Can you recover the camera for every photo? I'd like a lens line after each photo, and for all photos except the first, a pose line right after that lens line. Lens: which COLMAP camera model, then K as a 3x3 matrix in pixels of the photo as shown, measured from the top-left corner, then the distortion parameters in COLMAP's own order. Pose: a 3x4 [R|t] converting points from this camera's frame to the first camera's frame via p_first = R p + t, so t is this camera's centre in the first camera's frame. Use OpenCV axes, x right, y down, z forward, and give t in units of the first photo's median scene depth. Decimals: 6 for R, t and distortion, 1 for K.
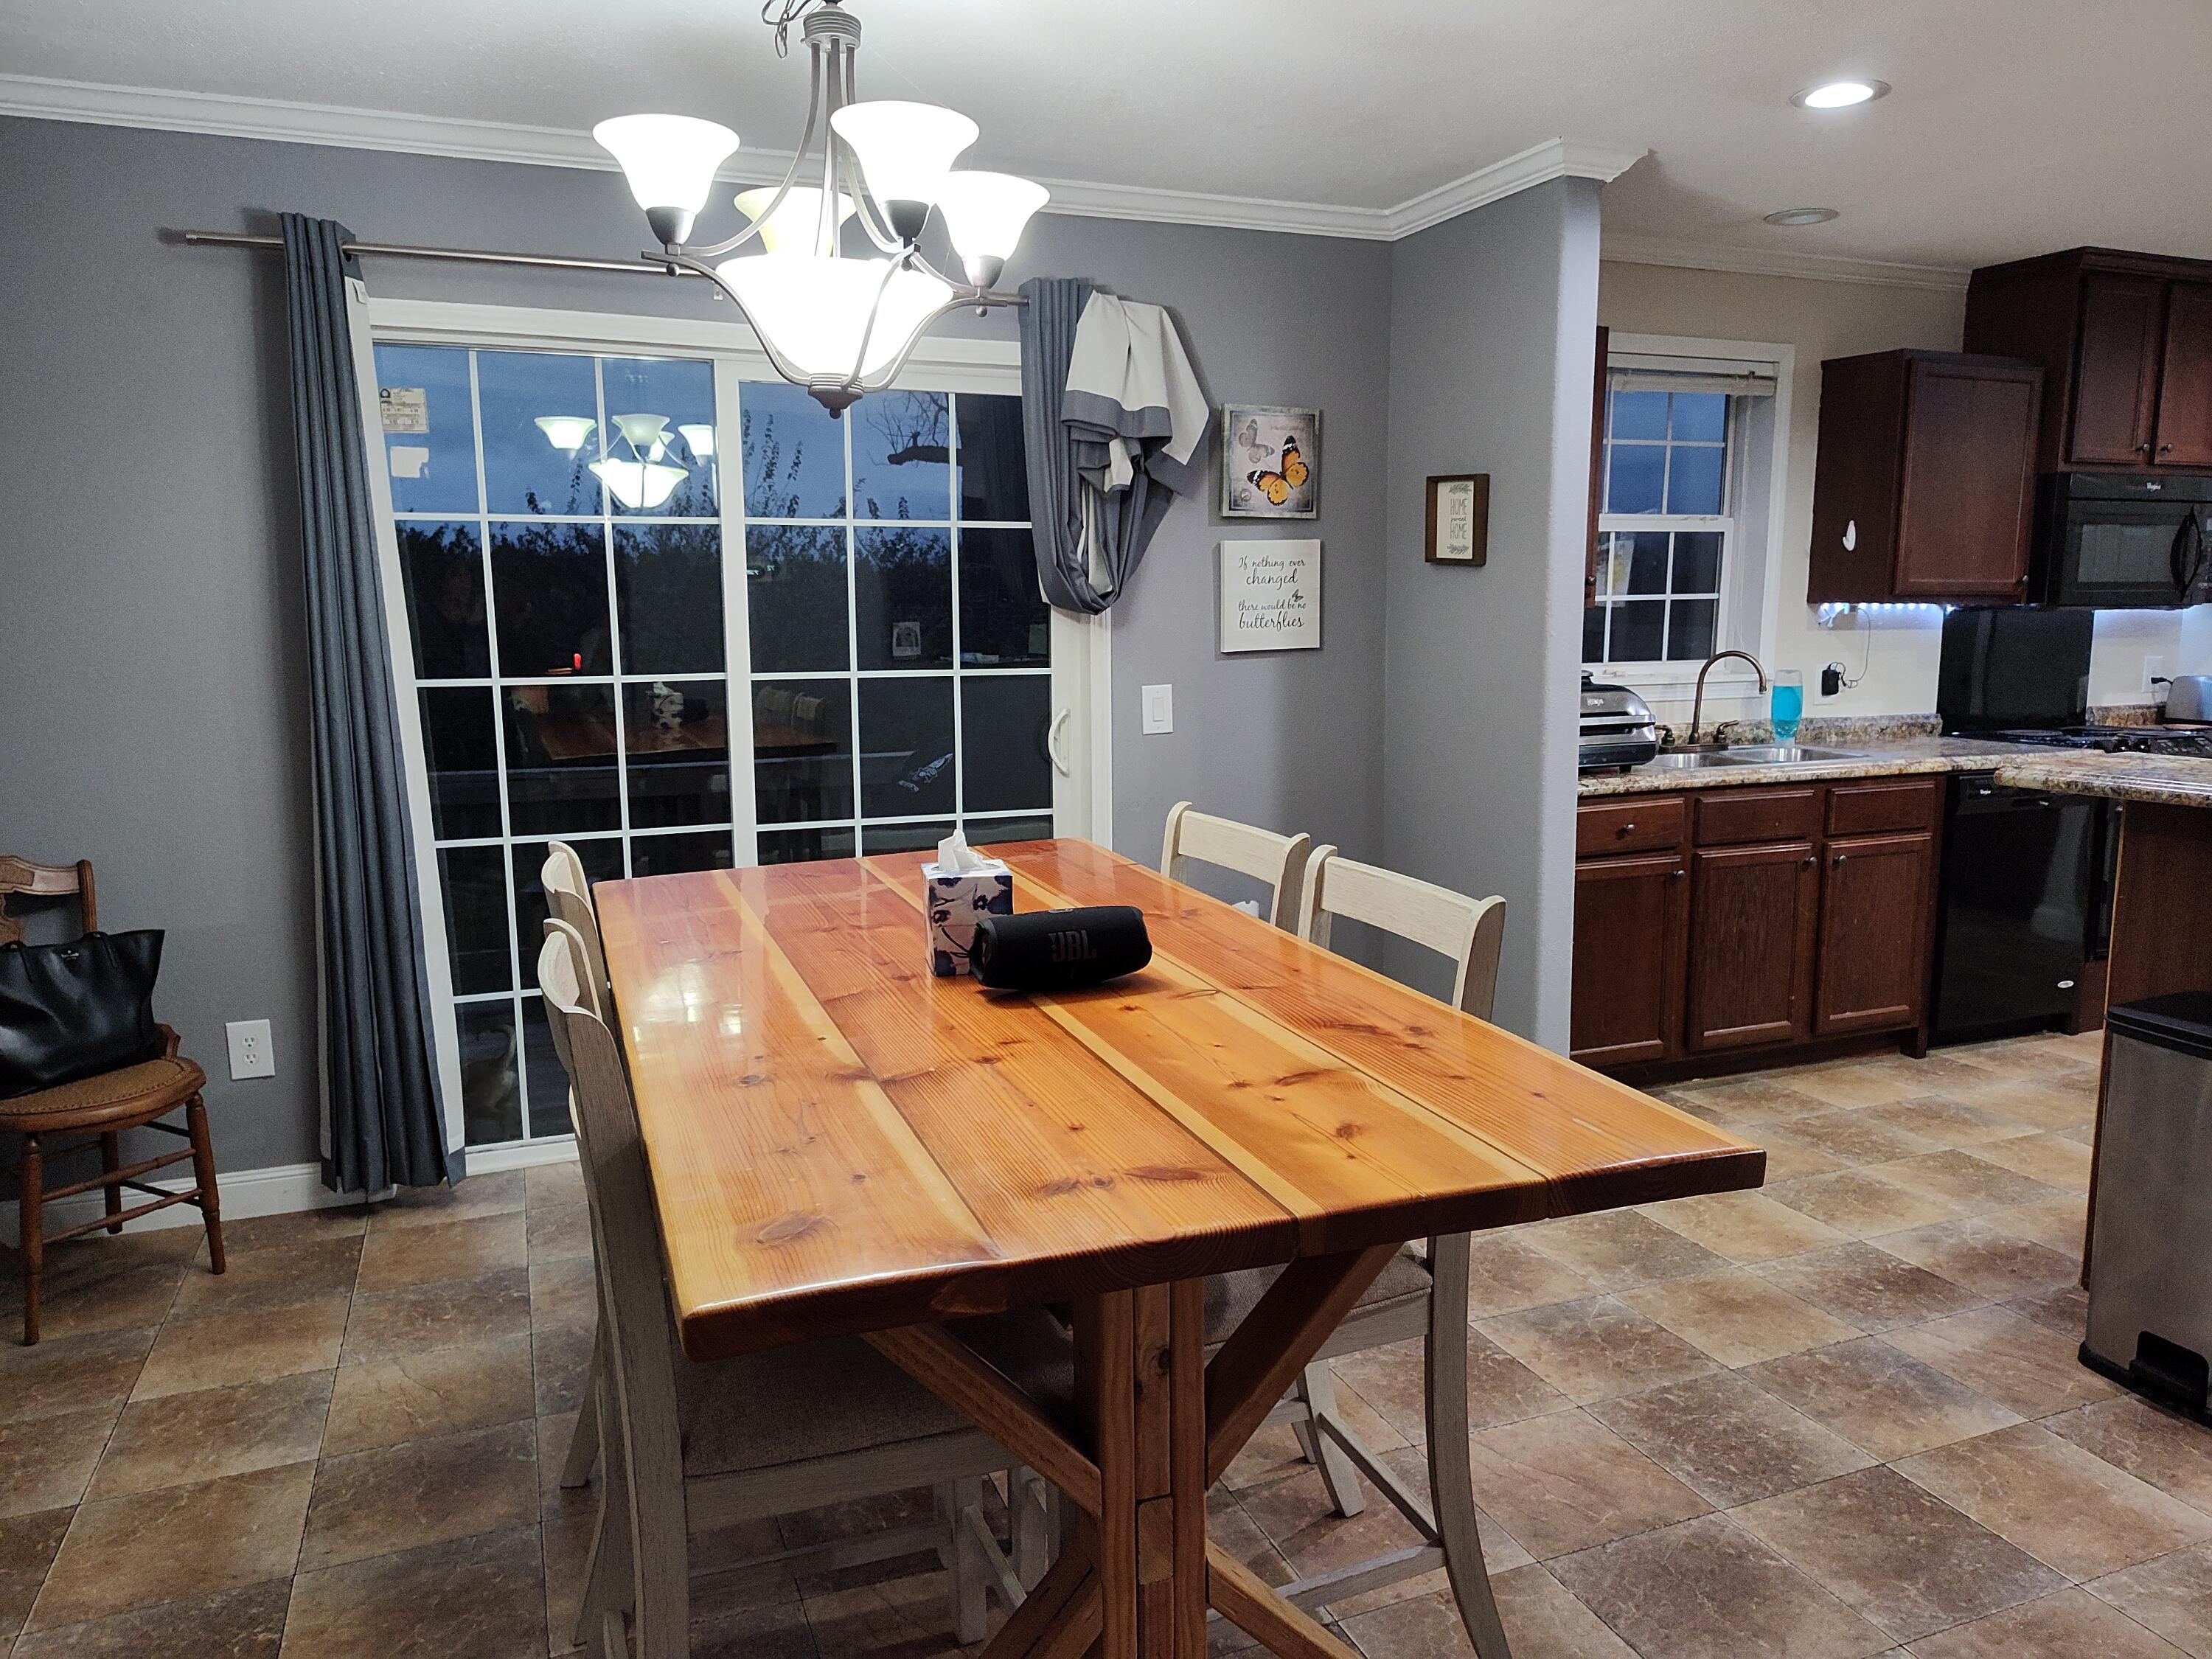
lens RADIAL K [[1500.4, 0, 1110.7], [0, 1500.4, 836.2], [0, 0, 1]] dist [-0.004251, 0.001104]
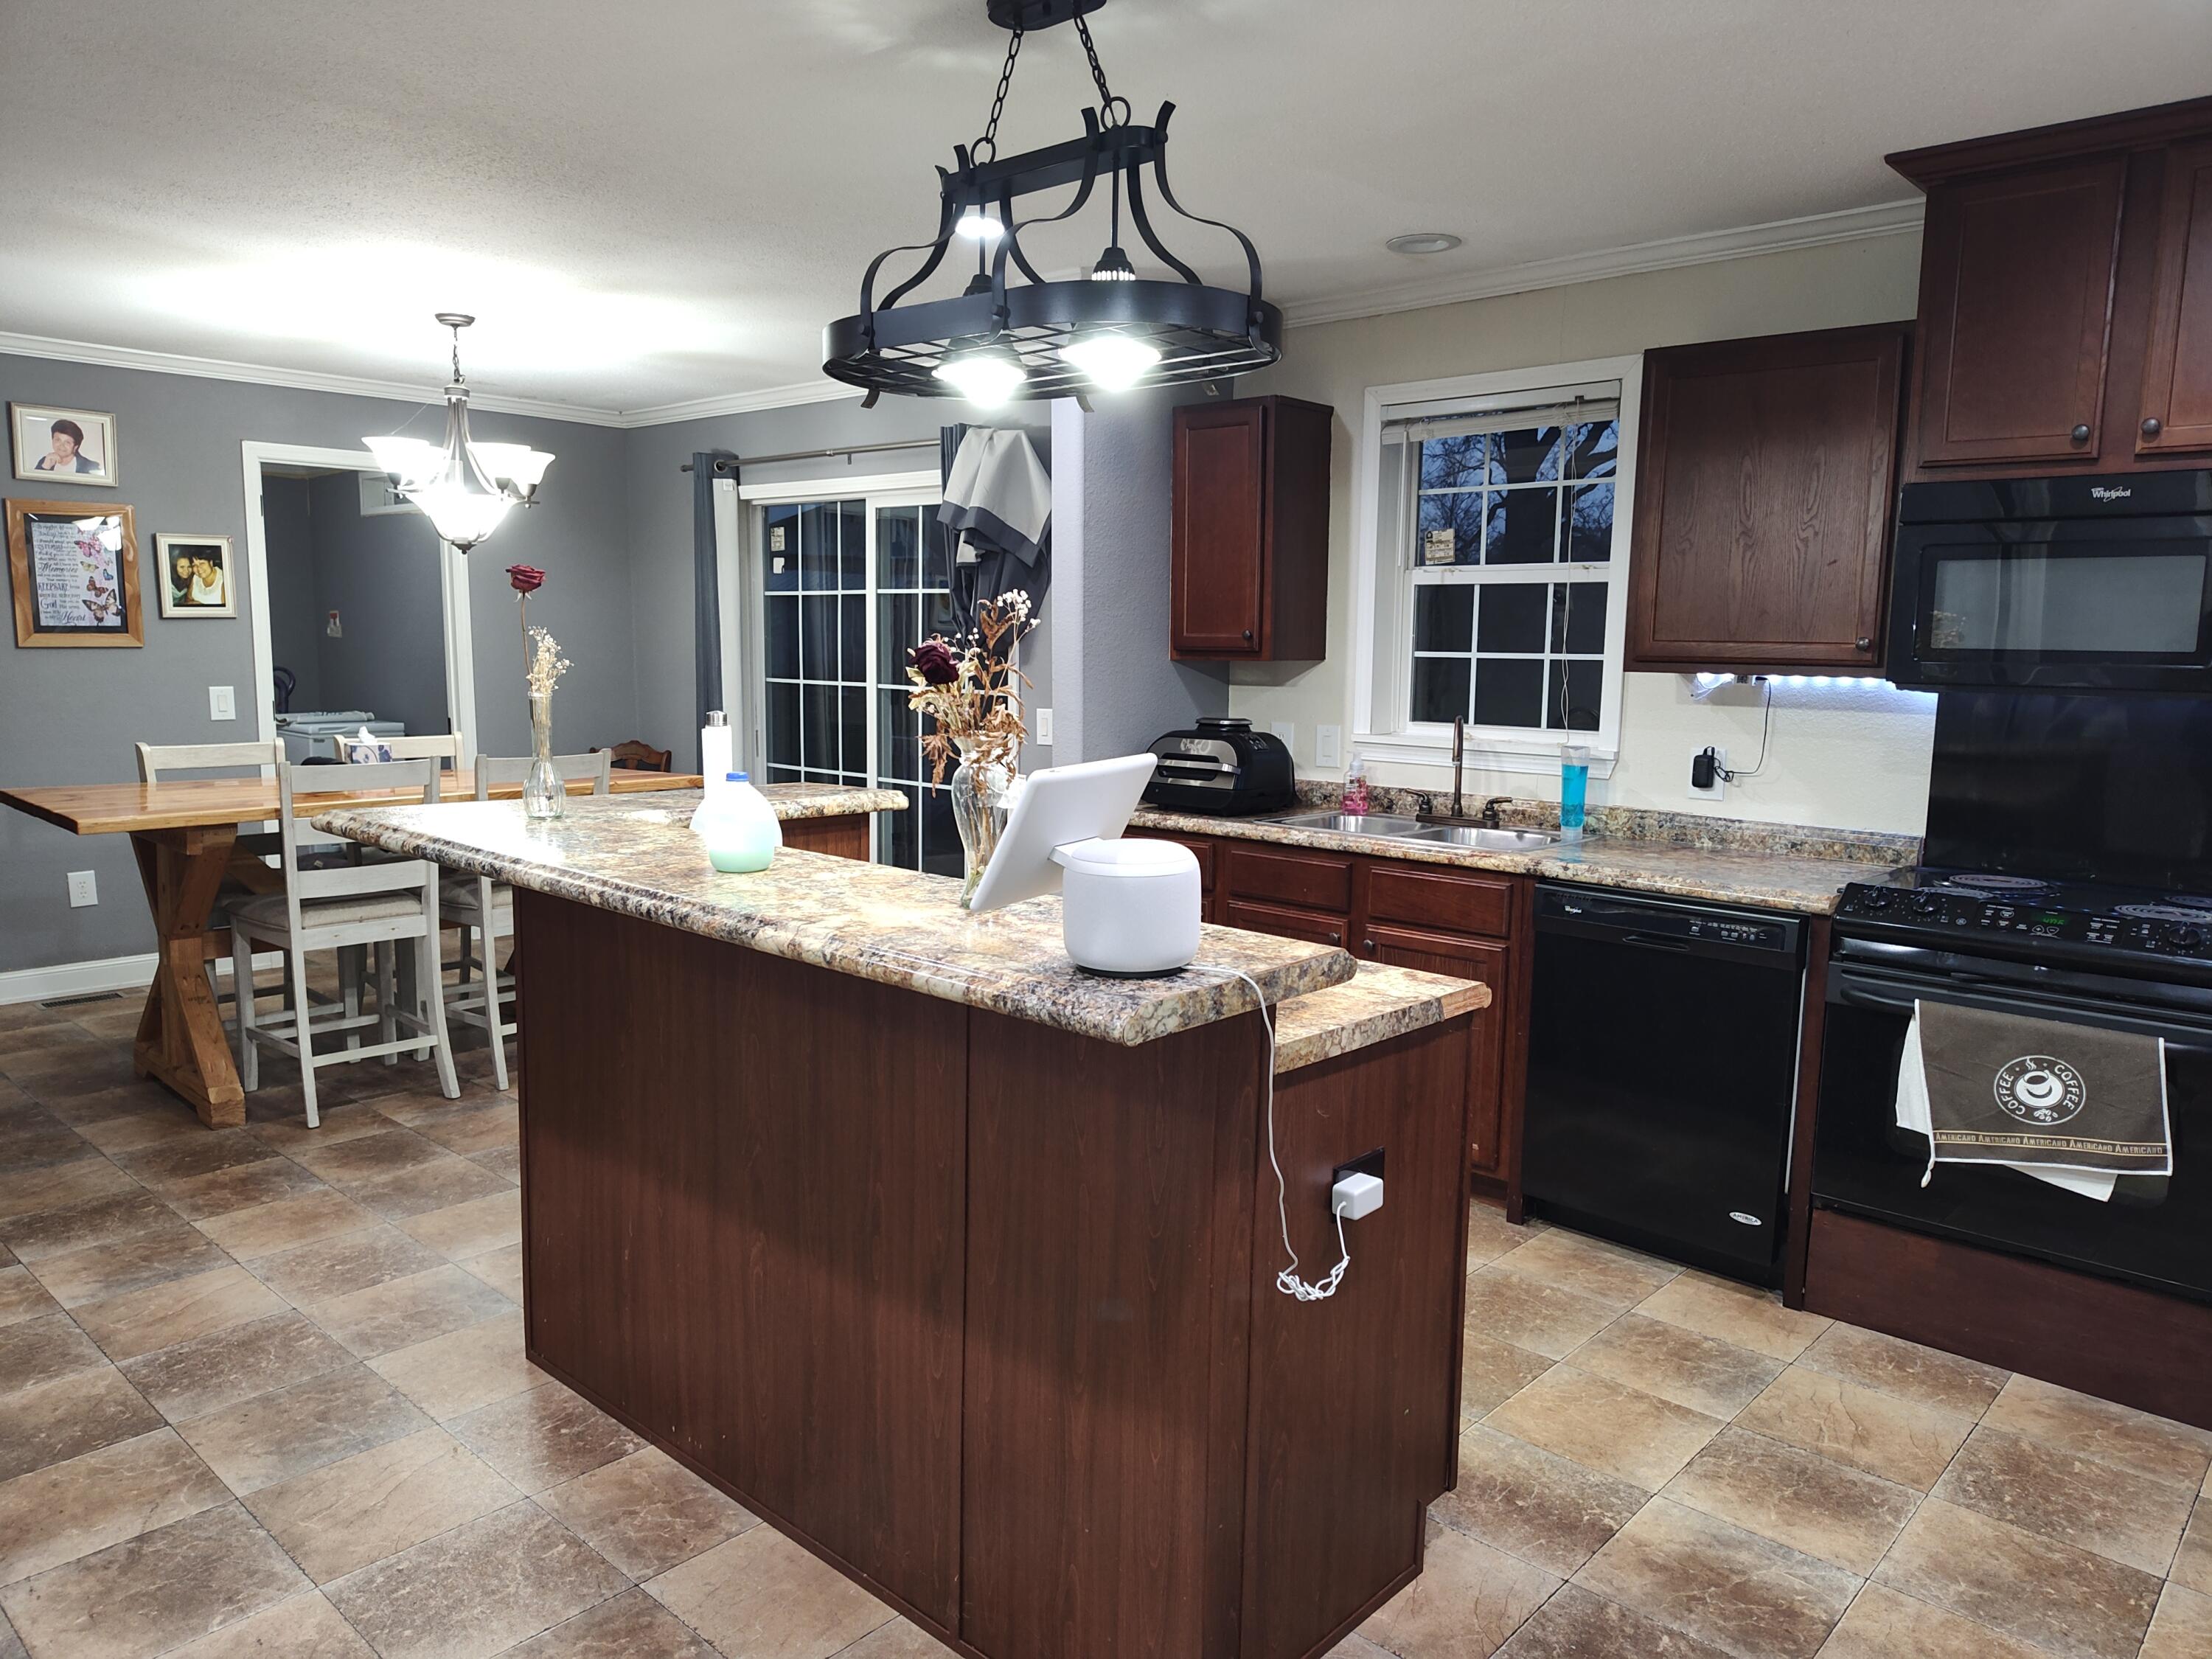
lens RADIAL K [[1500.4, 0, 1113.1], [0, 1500.4, 834.1], [0, 0, 1]] dist [-0.004251, 0.001104]
pose [[0.448275, 0.133081, -0.883934, 1.109090], [-0.151686, 0.985839, 0.071498, -0.085011], [0.880932, 0.102030, 0.462114, 0.397735]]
